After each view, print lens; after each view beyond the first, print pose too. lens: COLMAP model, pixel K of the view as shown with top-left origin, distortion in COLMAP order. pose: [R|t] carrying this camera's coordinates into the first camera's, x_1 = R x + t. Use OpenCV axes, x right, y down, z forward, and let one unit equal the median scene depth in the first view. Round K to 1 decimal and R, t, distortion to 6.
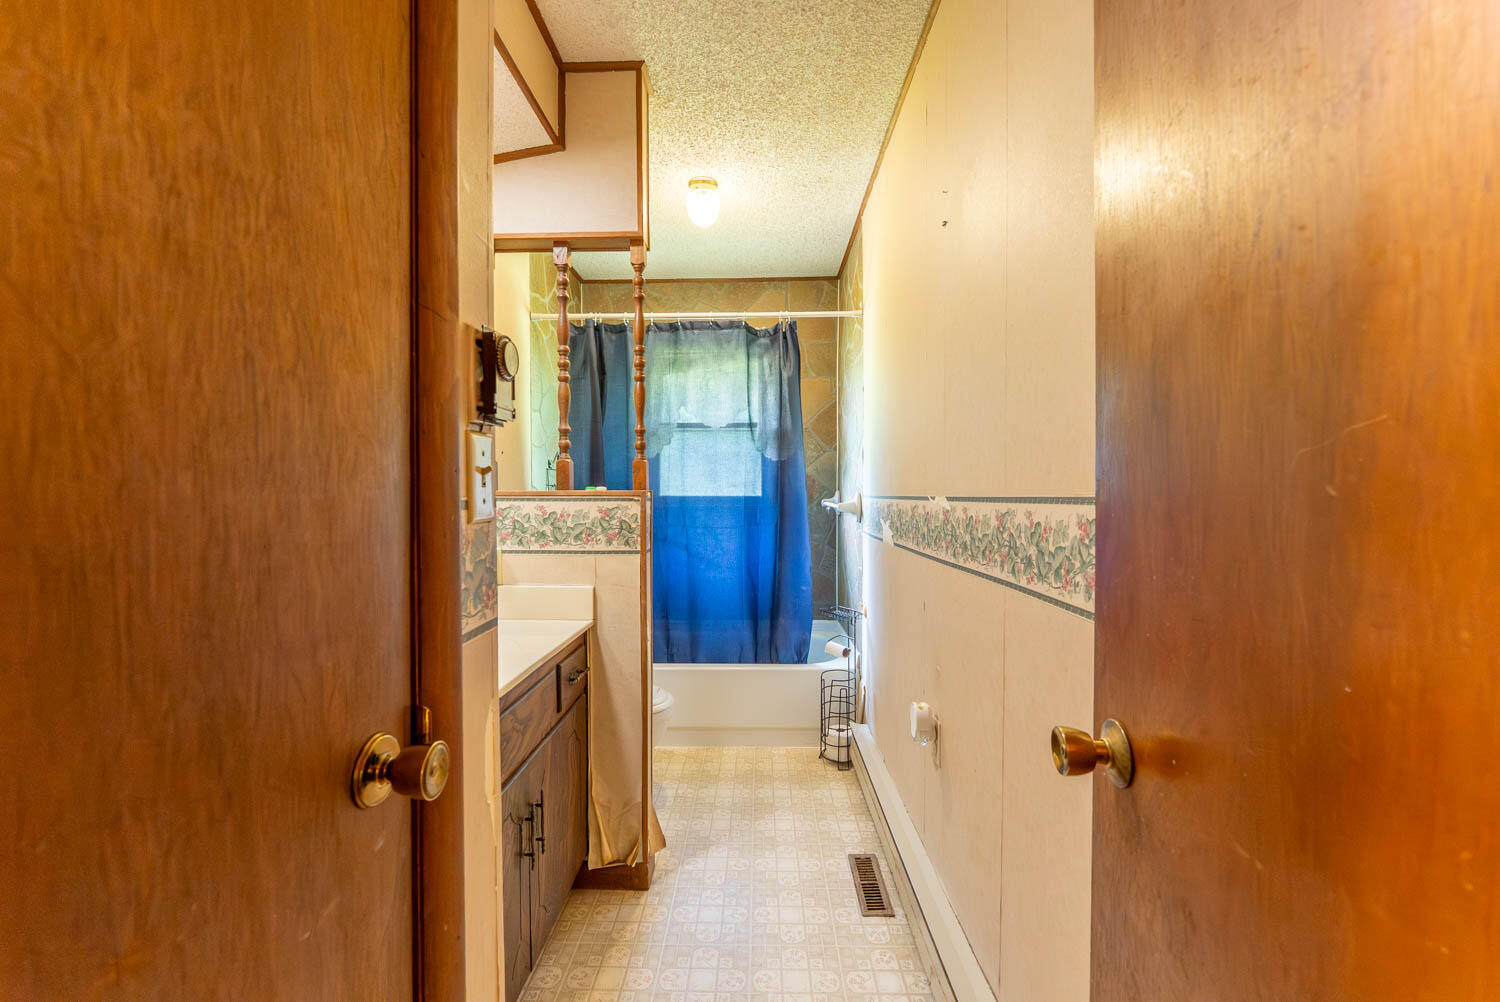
lens RADIAL K [[599.1, 0, 745.4], [0, 599.1, 503.2], [0, 0, 1]] dist [0.001250, -0.000726]
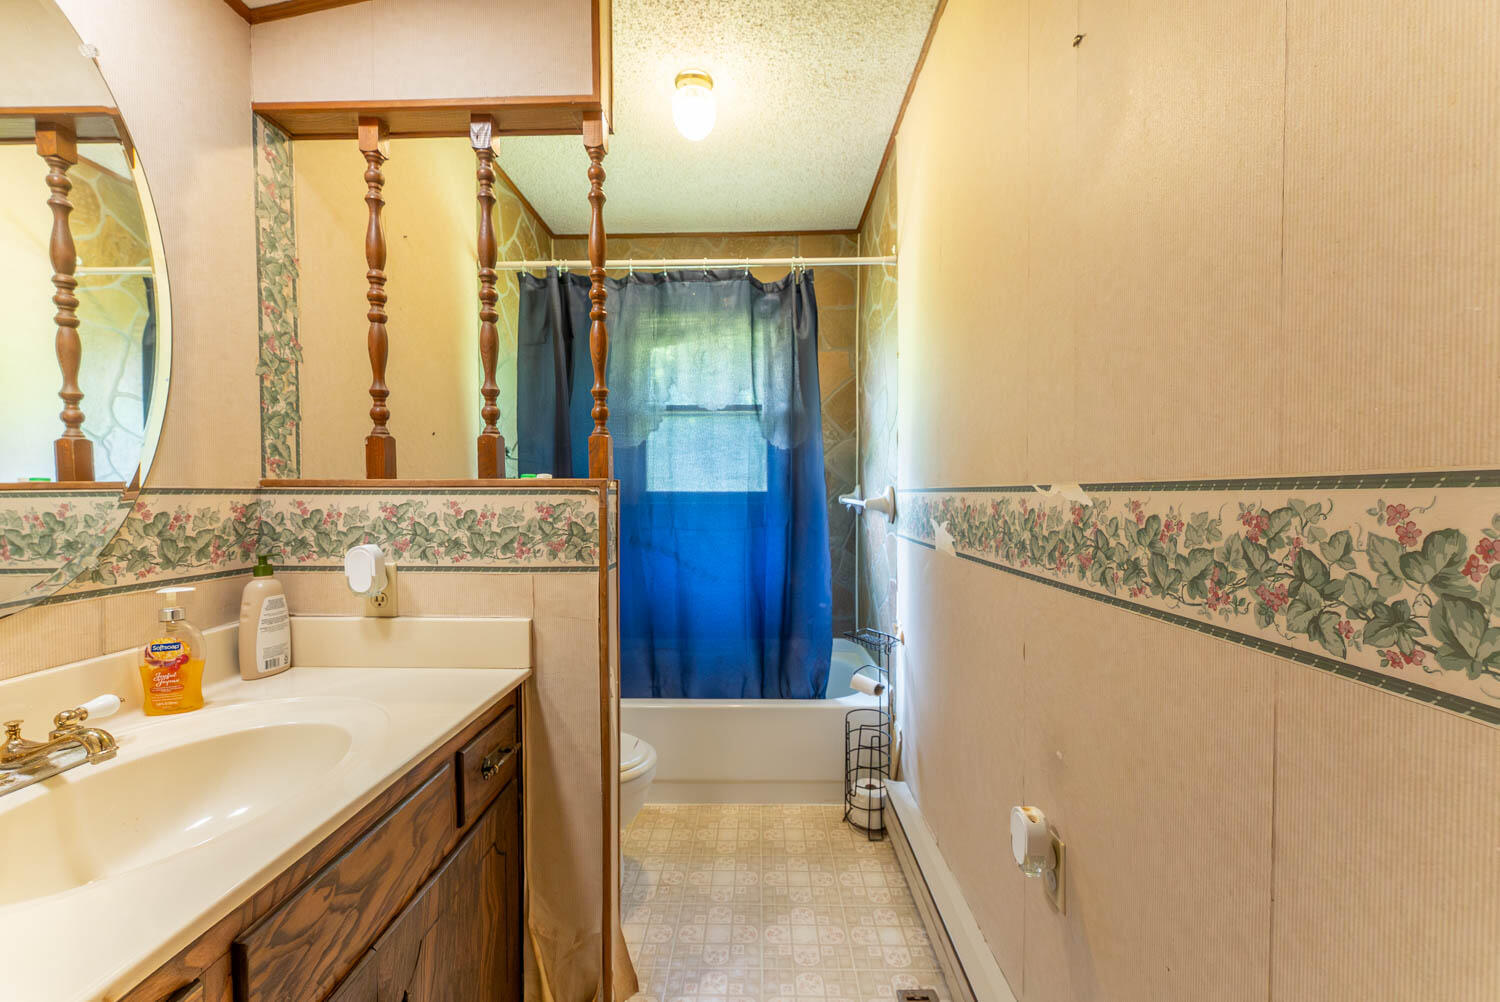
lens RADIAL K [[599.1, 0, 745.4], [0, 599.1, 503.2], [0, 0, 1]] dist [0.001250, -0.000726]
pose [[0.999998, -0.001867, 0.000423, -0.005641], [0.001867, 0.999997, 0.001374, 0.004136], [-0.000426, -0.001373, 0.999999, 0.213116]]
